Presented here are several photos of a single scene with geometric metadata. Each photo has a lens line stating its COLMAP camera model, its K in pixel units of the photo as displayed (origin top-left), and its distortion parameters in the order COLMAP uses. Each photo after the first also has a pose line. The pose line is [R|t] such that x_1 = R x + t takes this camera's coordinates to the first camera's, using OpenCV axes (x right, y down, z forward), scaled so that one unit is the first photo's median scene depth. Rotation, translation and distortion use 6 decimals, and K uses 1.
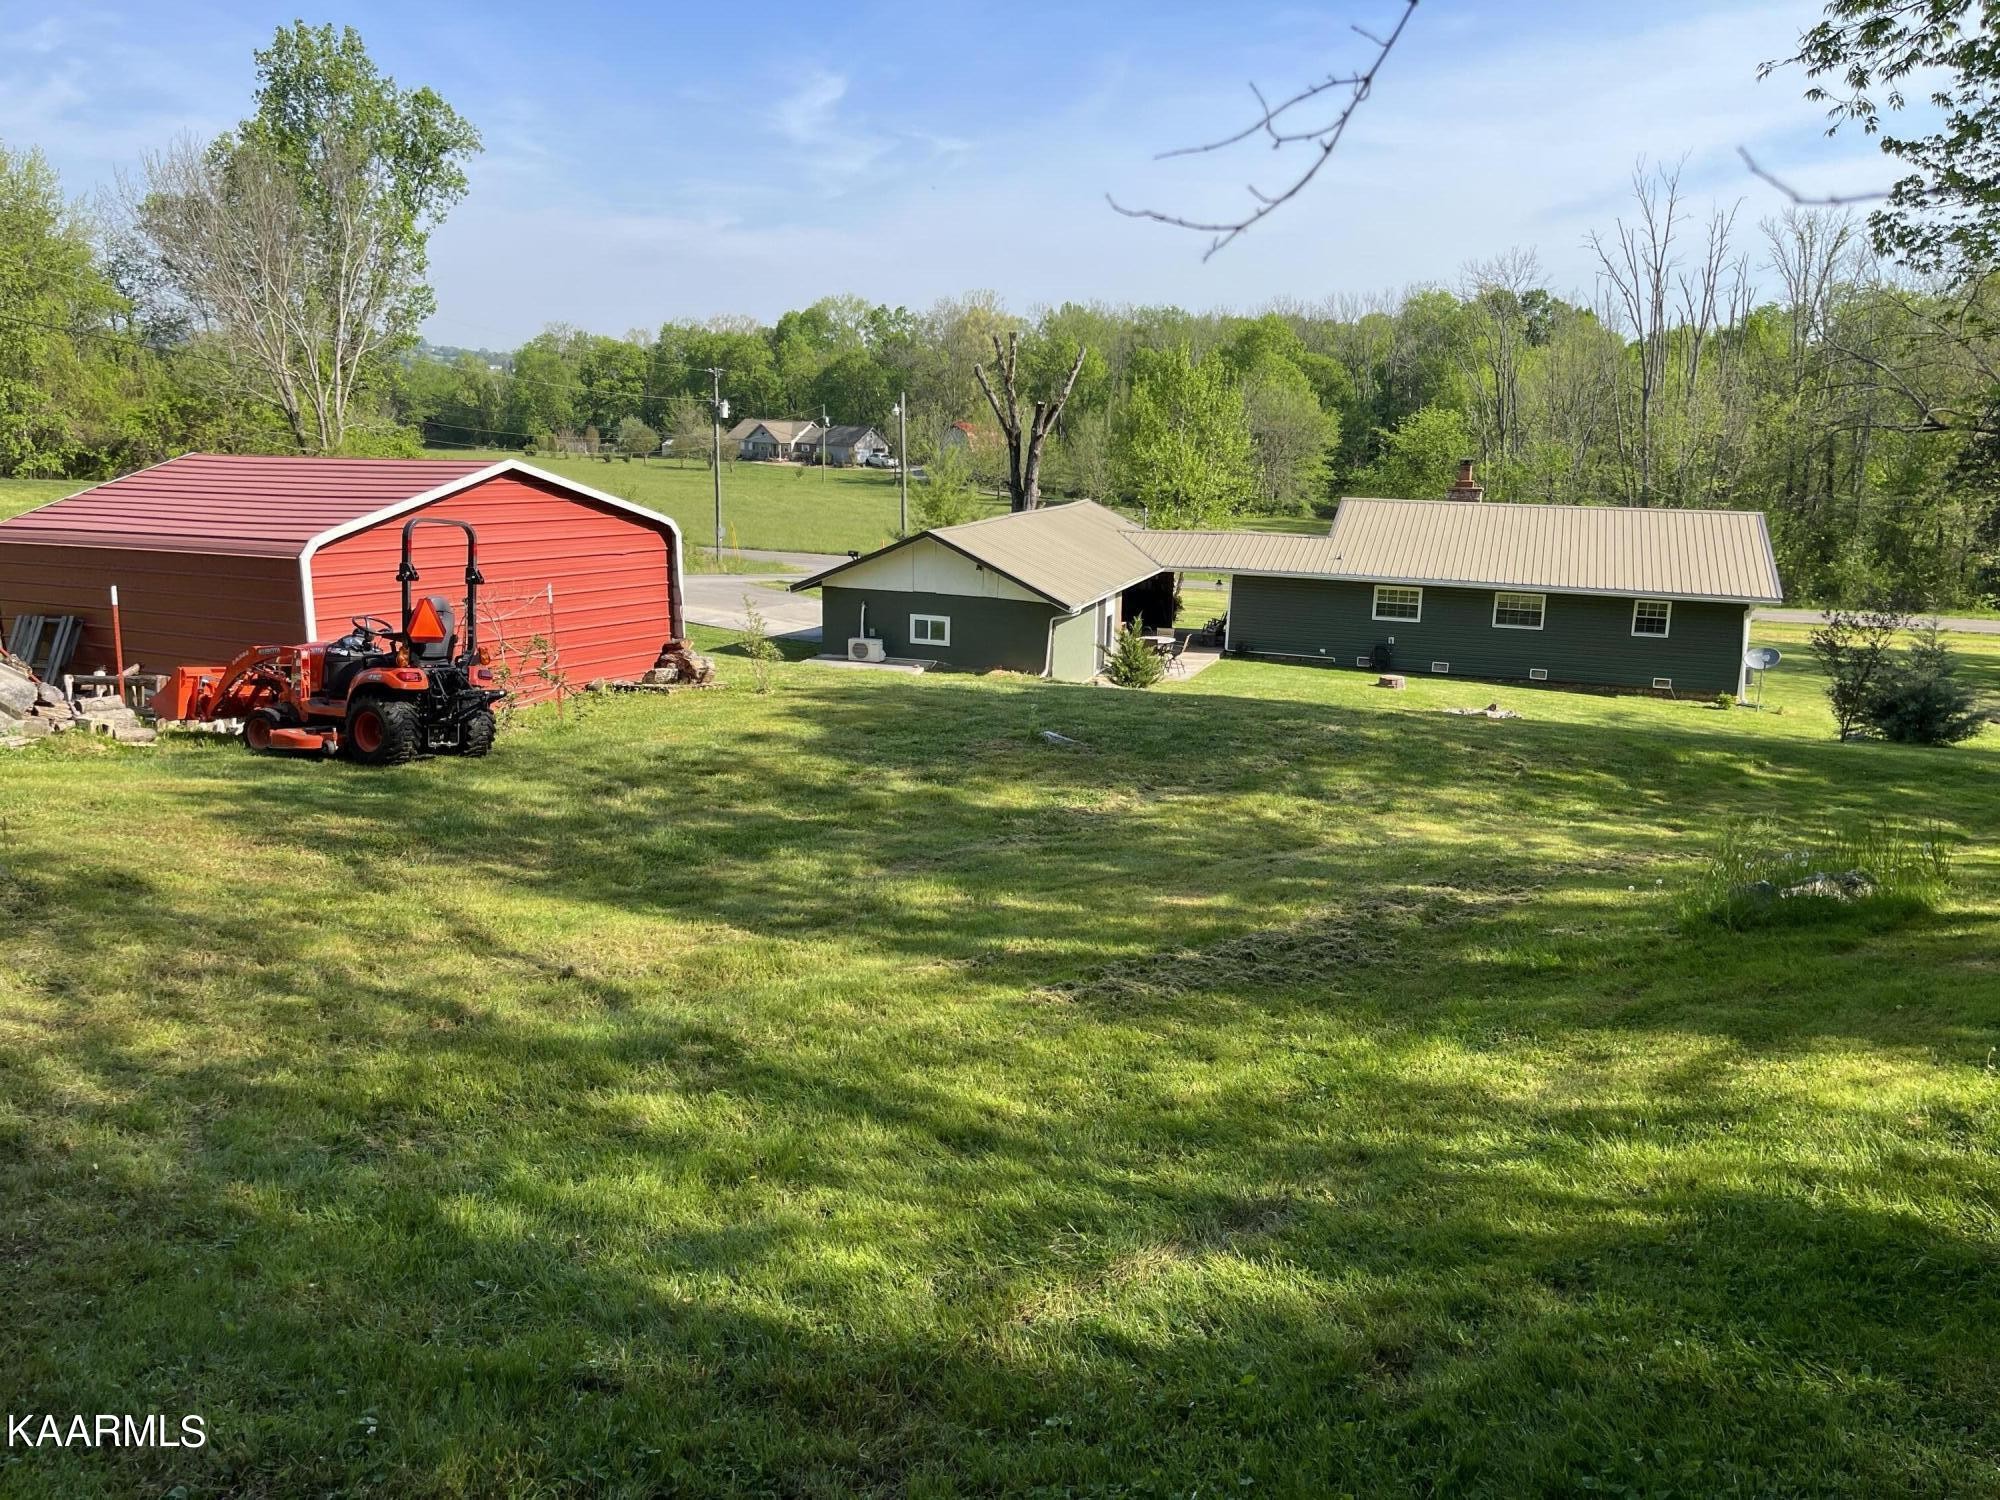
lens RADIAL K [[1515.5, 0, 993.4], [0, 1515.5, 749.2], [0, 0, 1]] dist [0.058897, -0.070458]
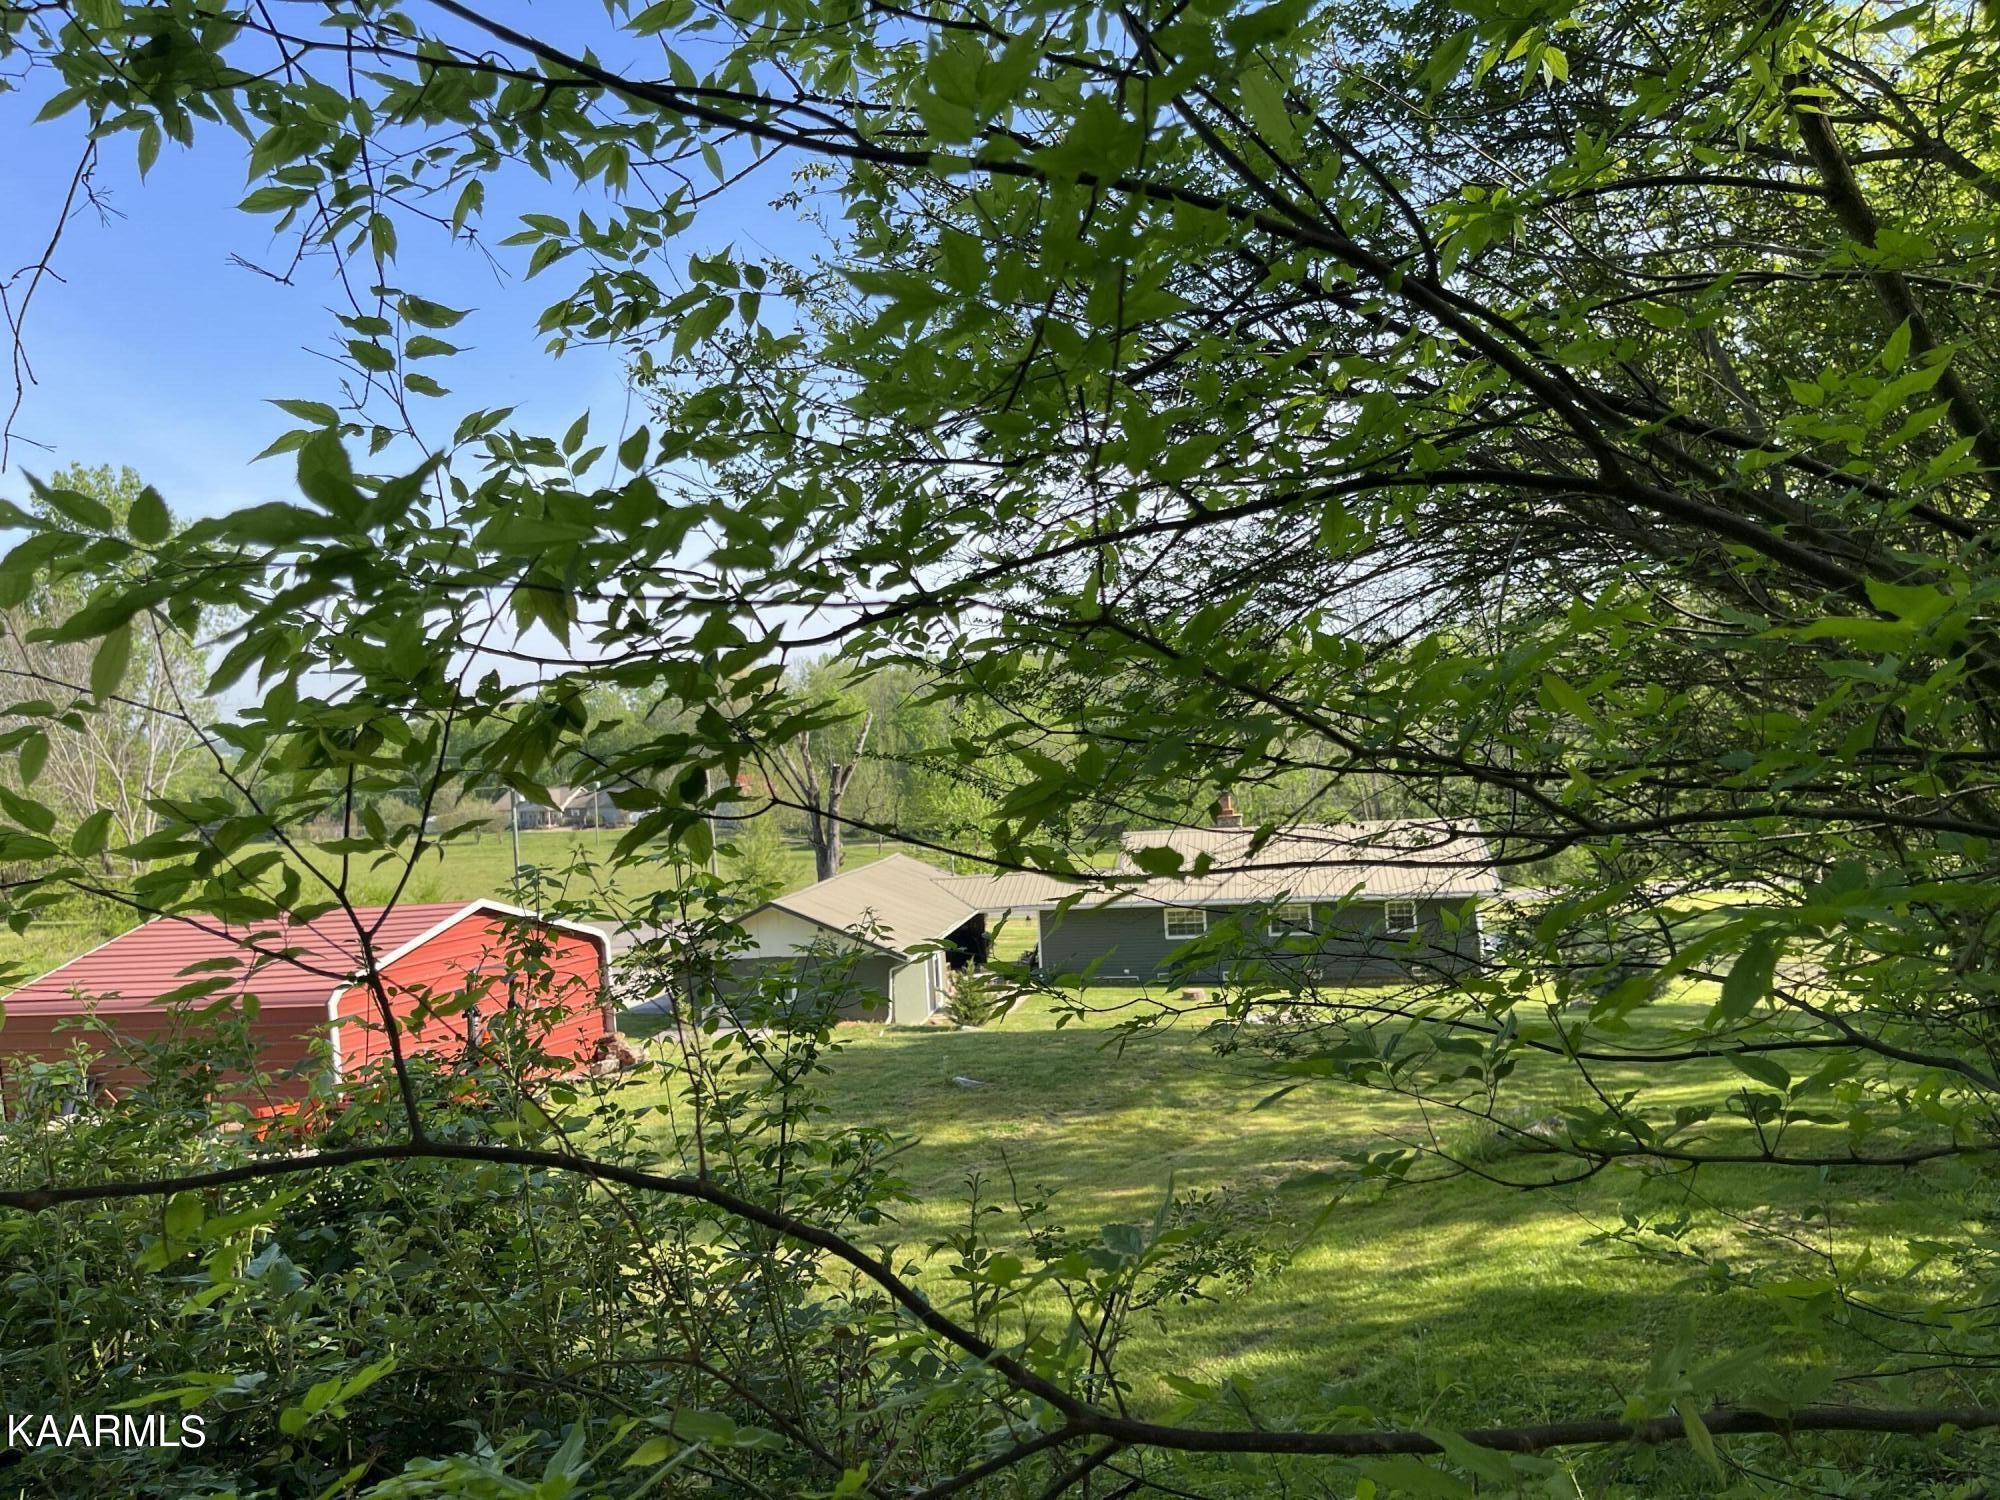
lens RADIAL K [[1515.5, 0, 993.4], [0, 1515.5, 749.2], [0, 0, 1]] dist [0.058897, -0.070458]
pose [[0.984573, -0.081701, 0.154731, -0.123664], [0.113169, 0.971775, -0.206993, -0.014595], [-0.133452, 0.221310, 0.966029, -0.303320]]
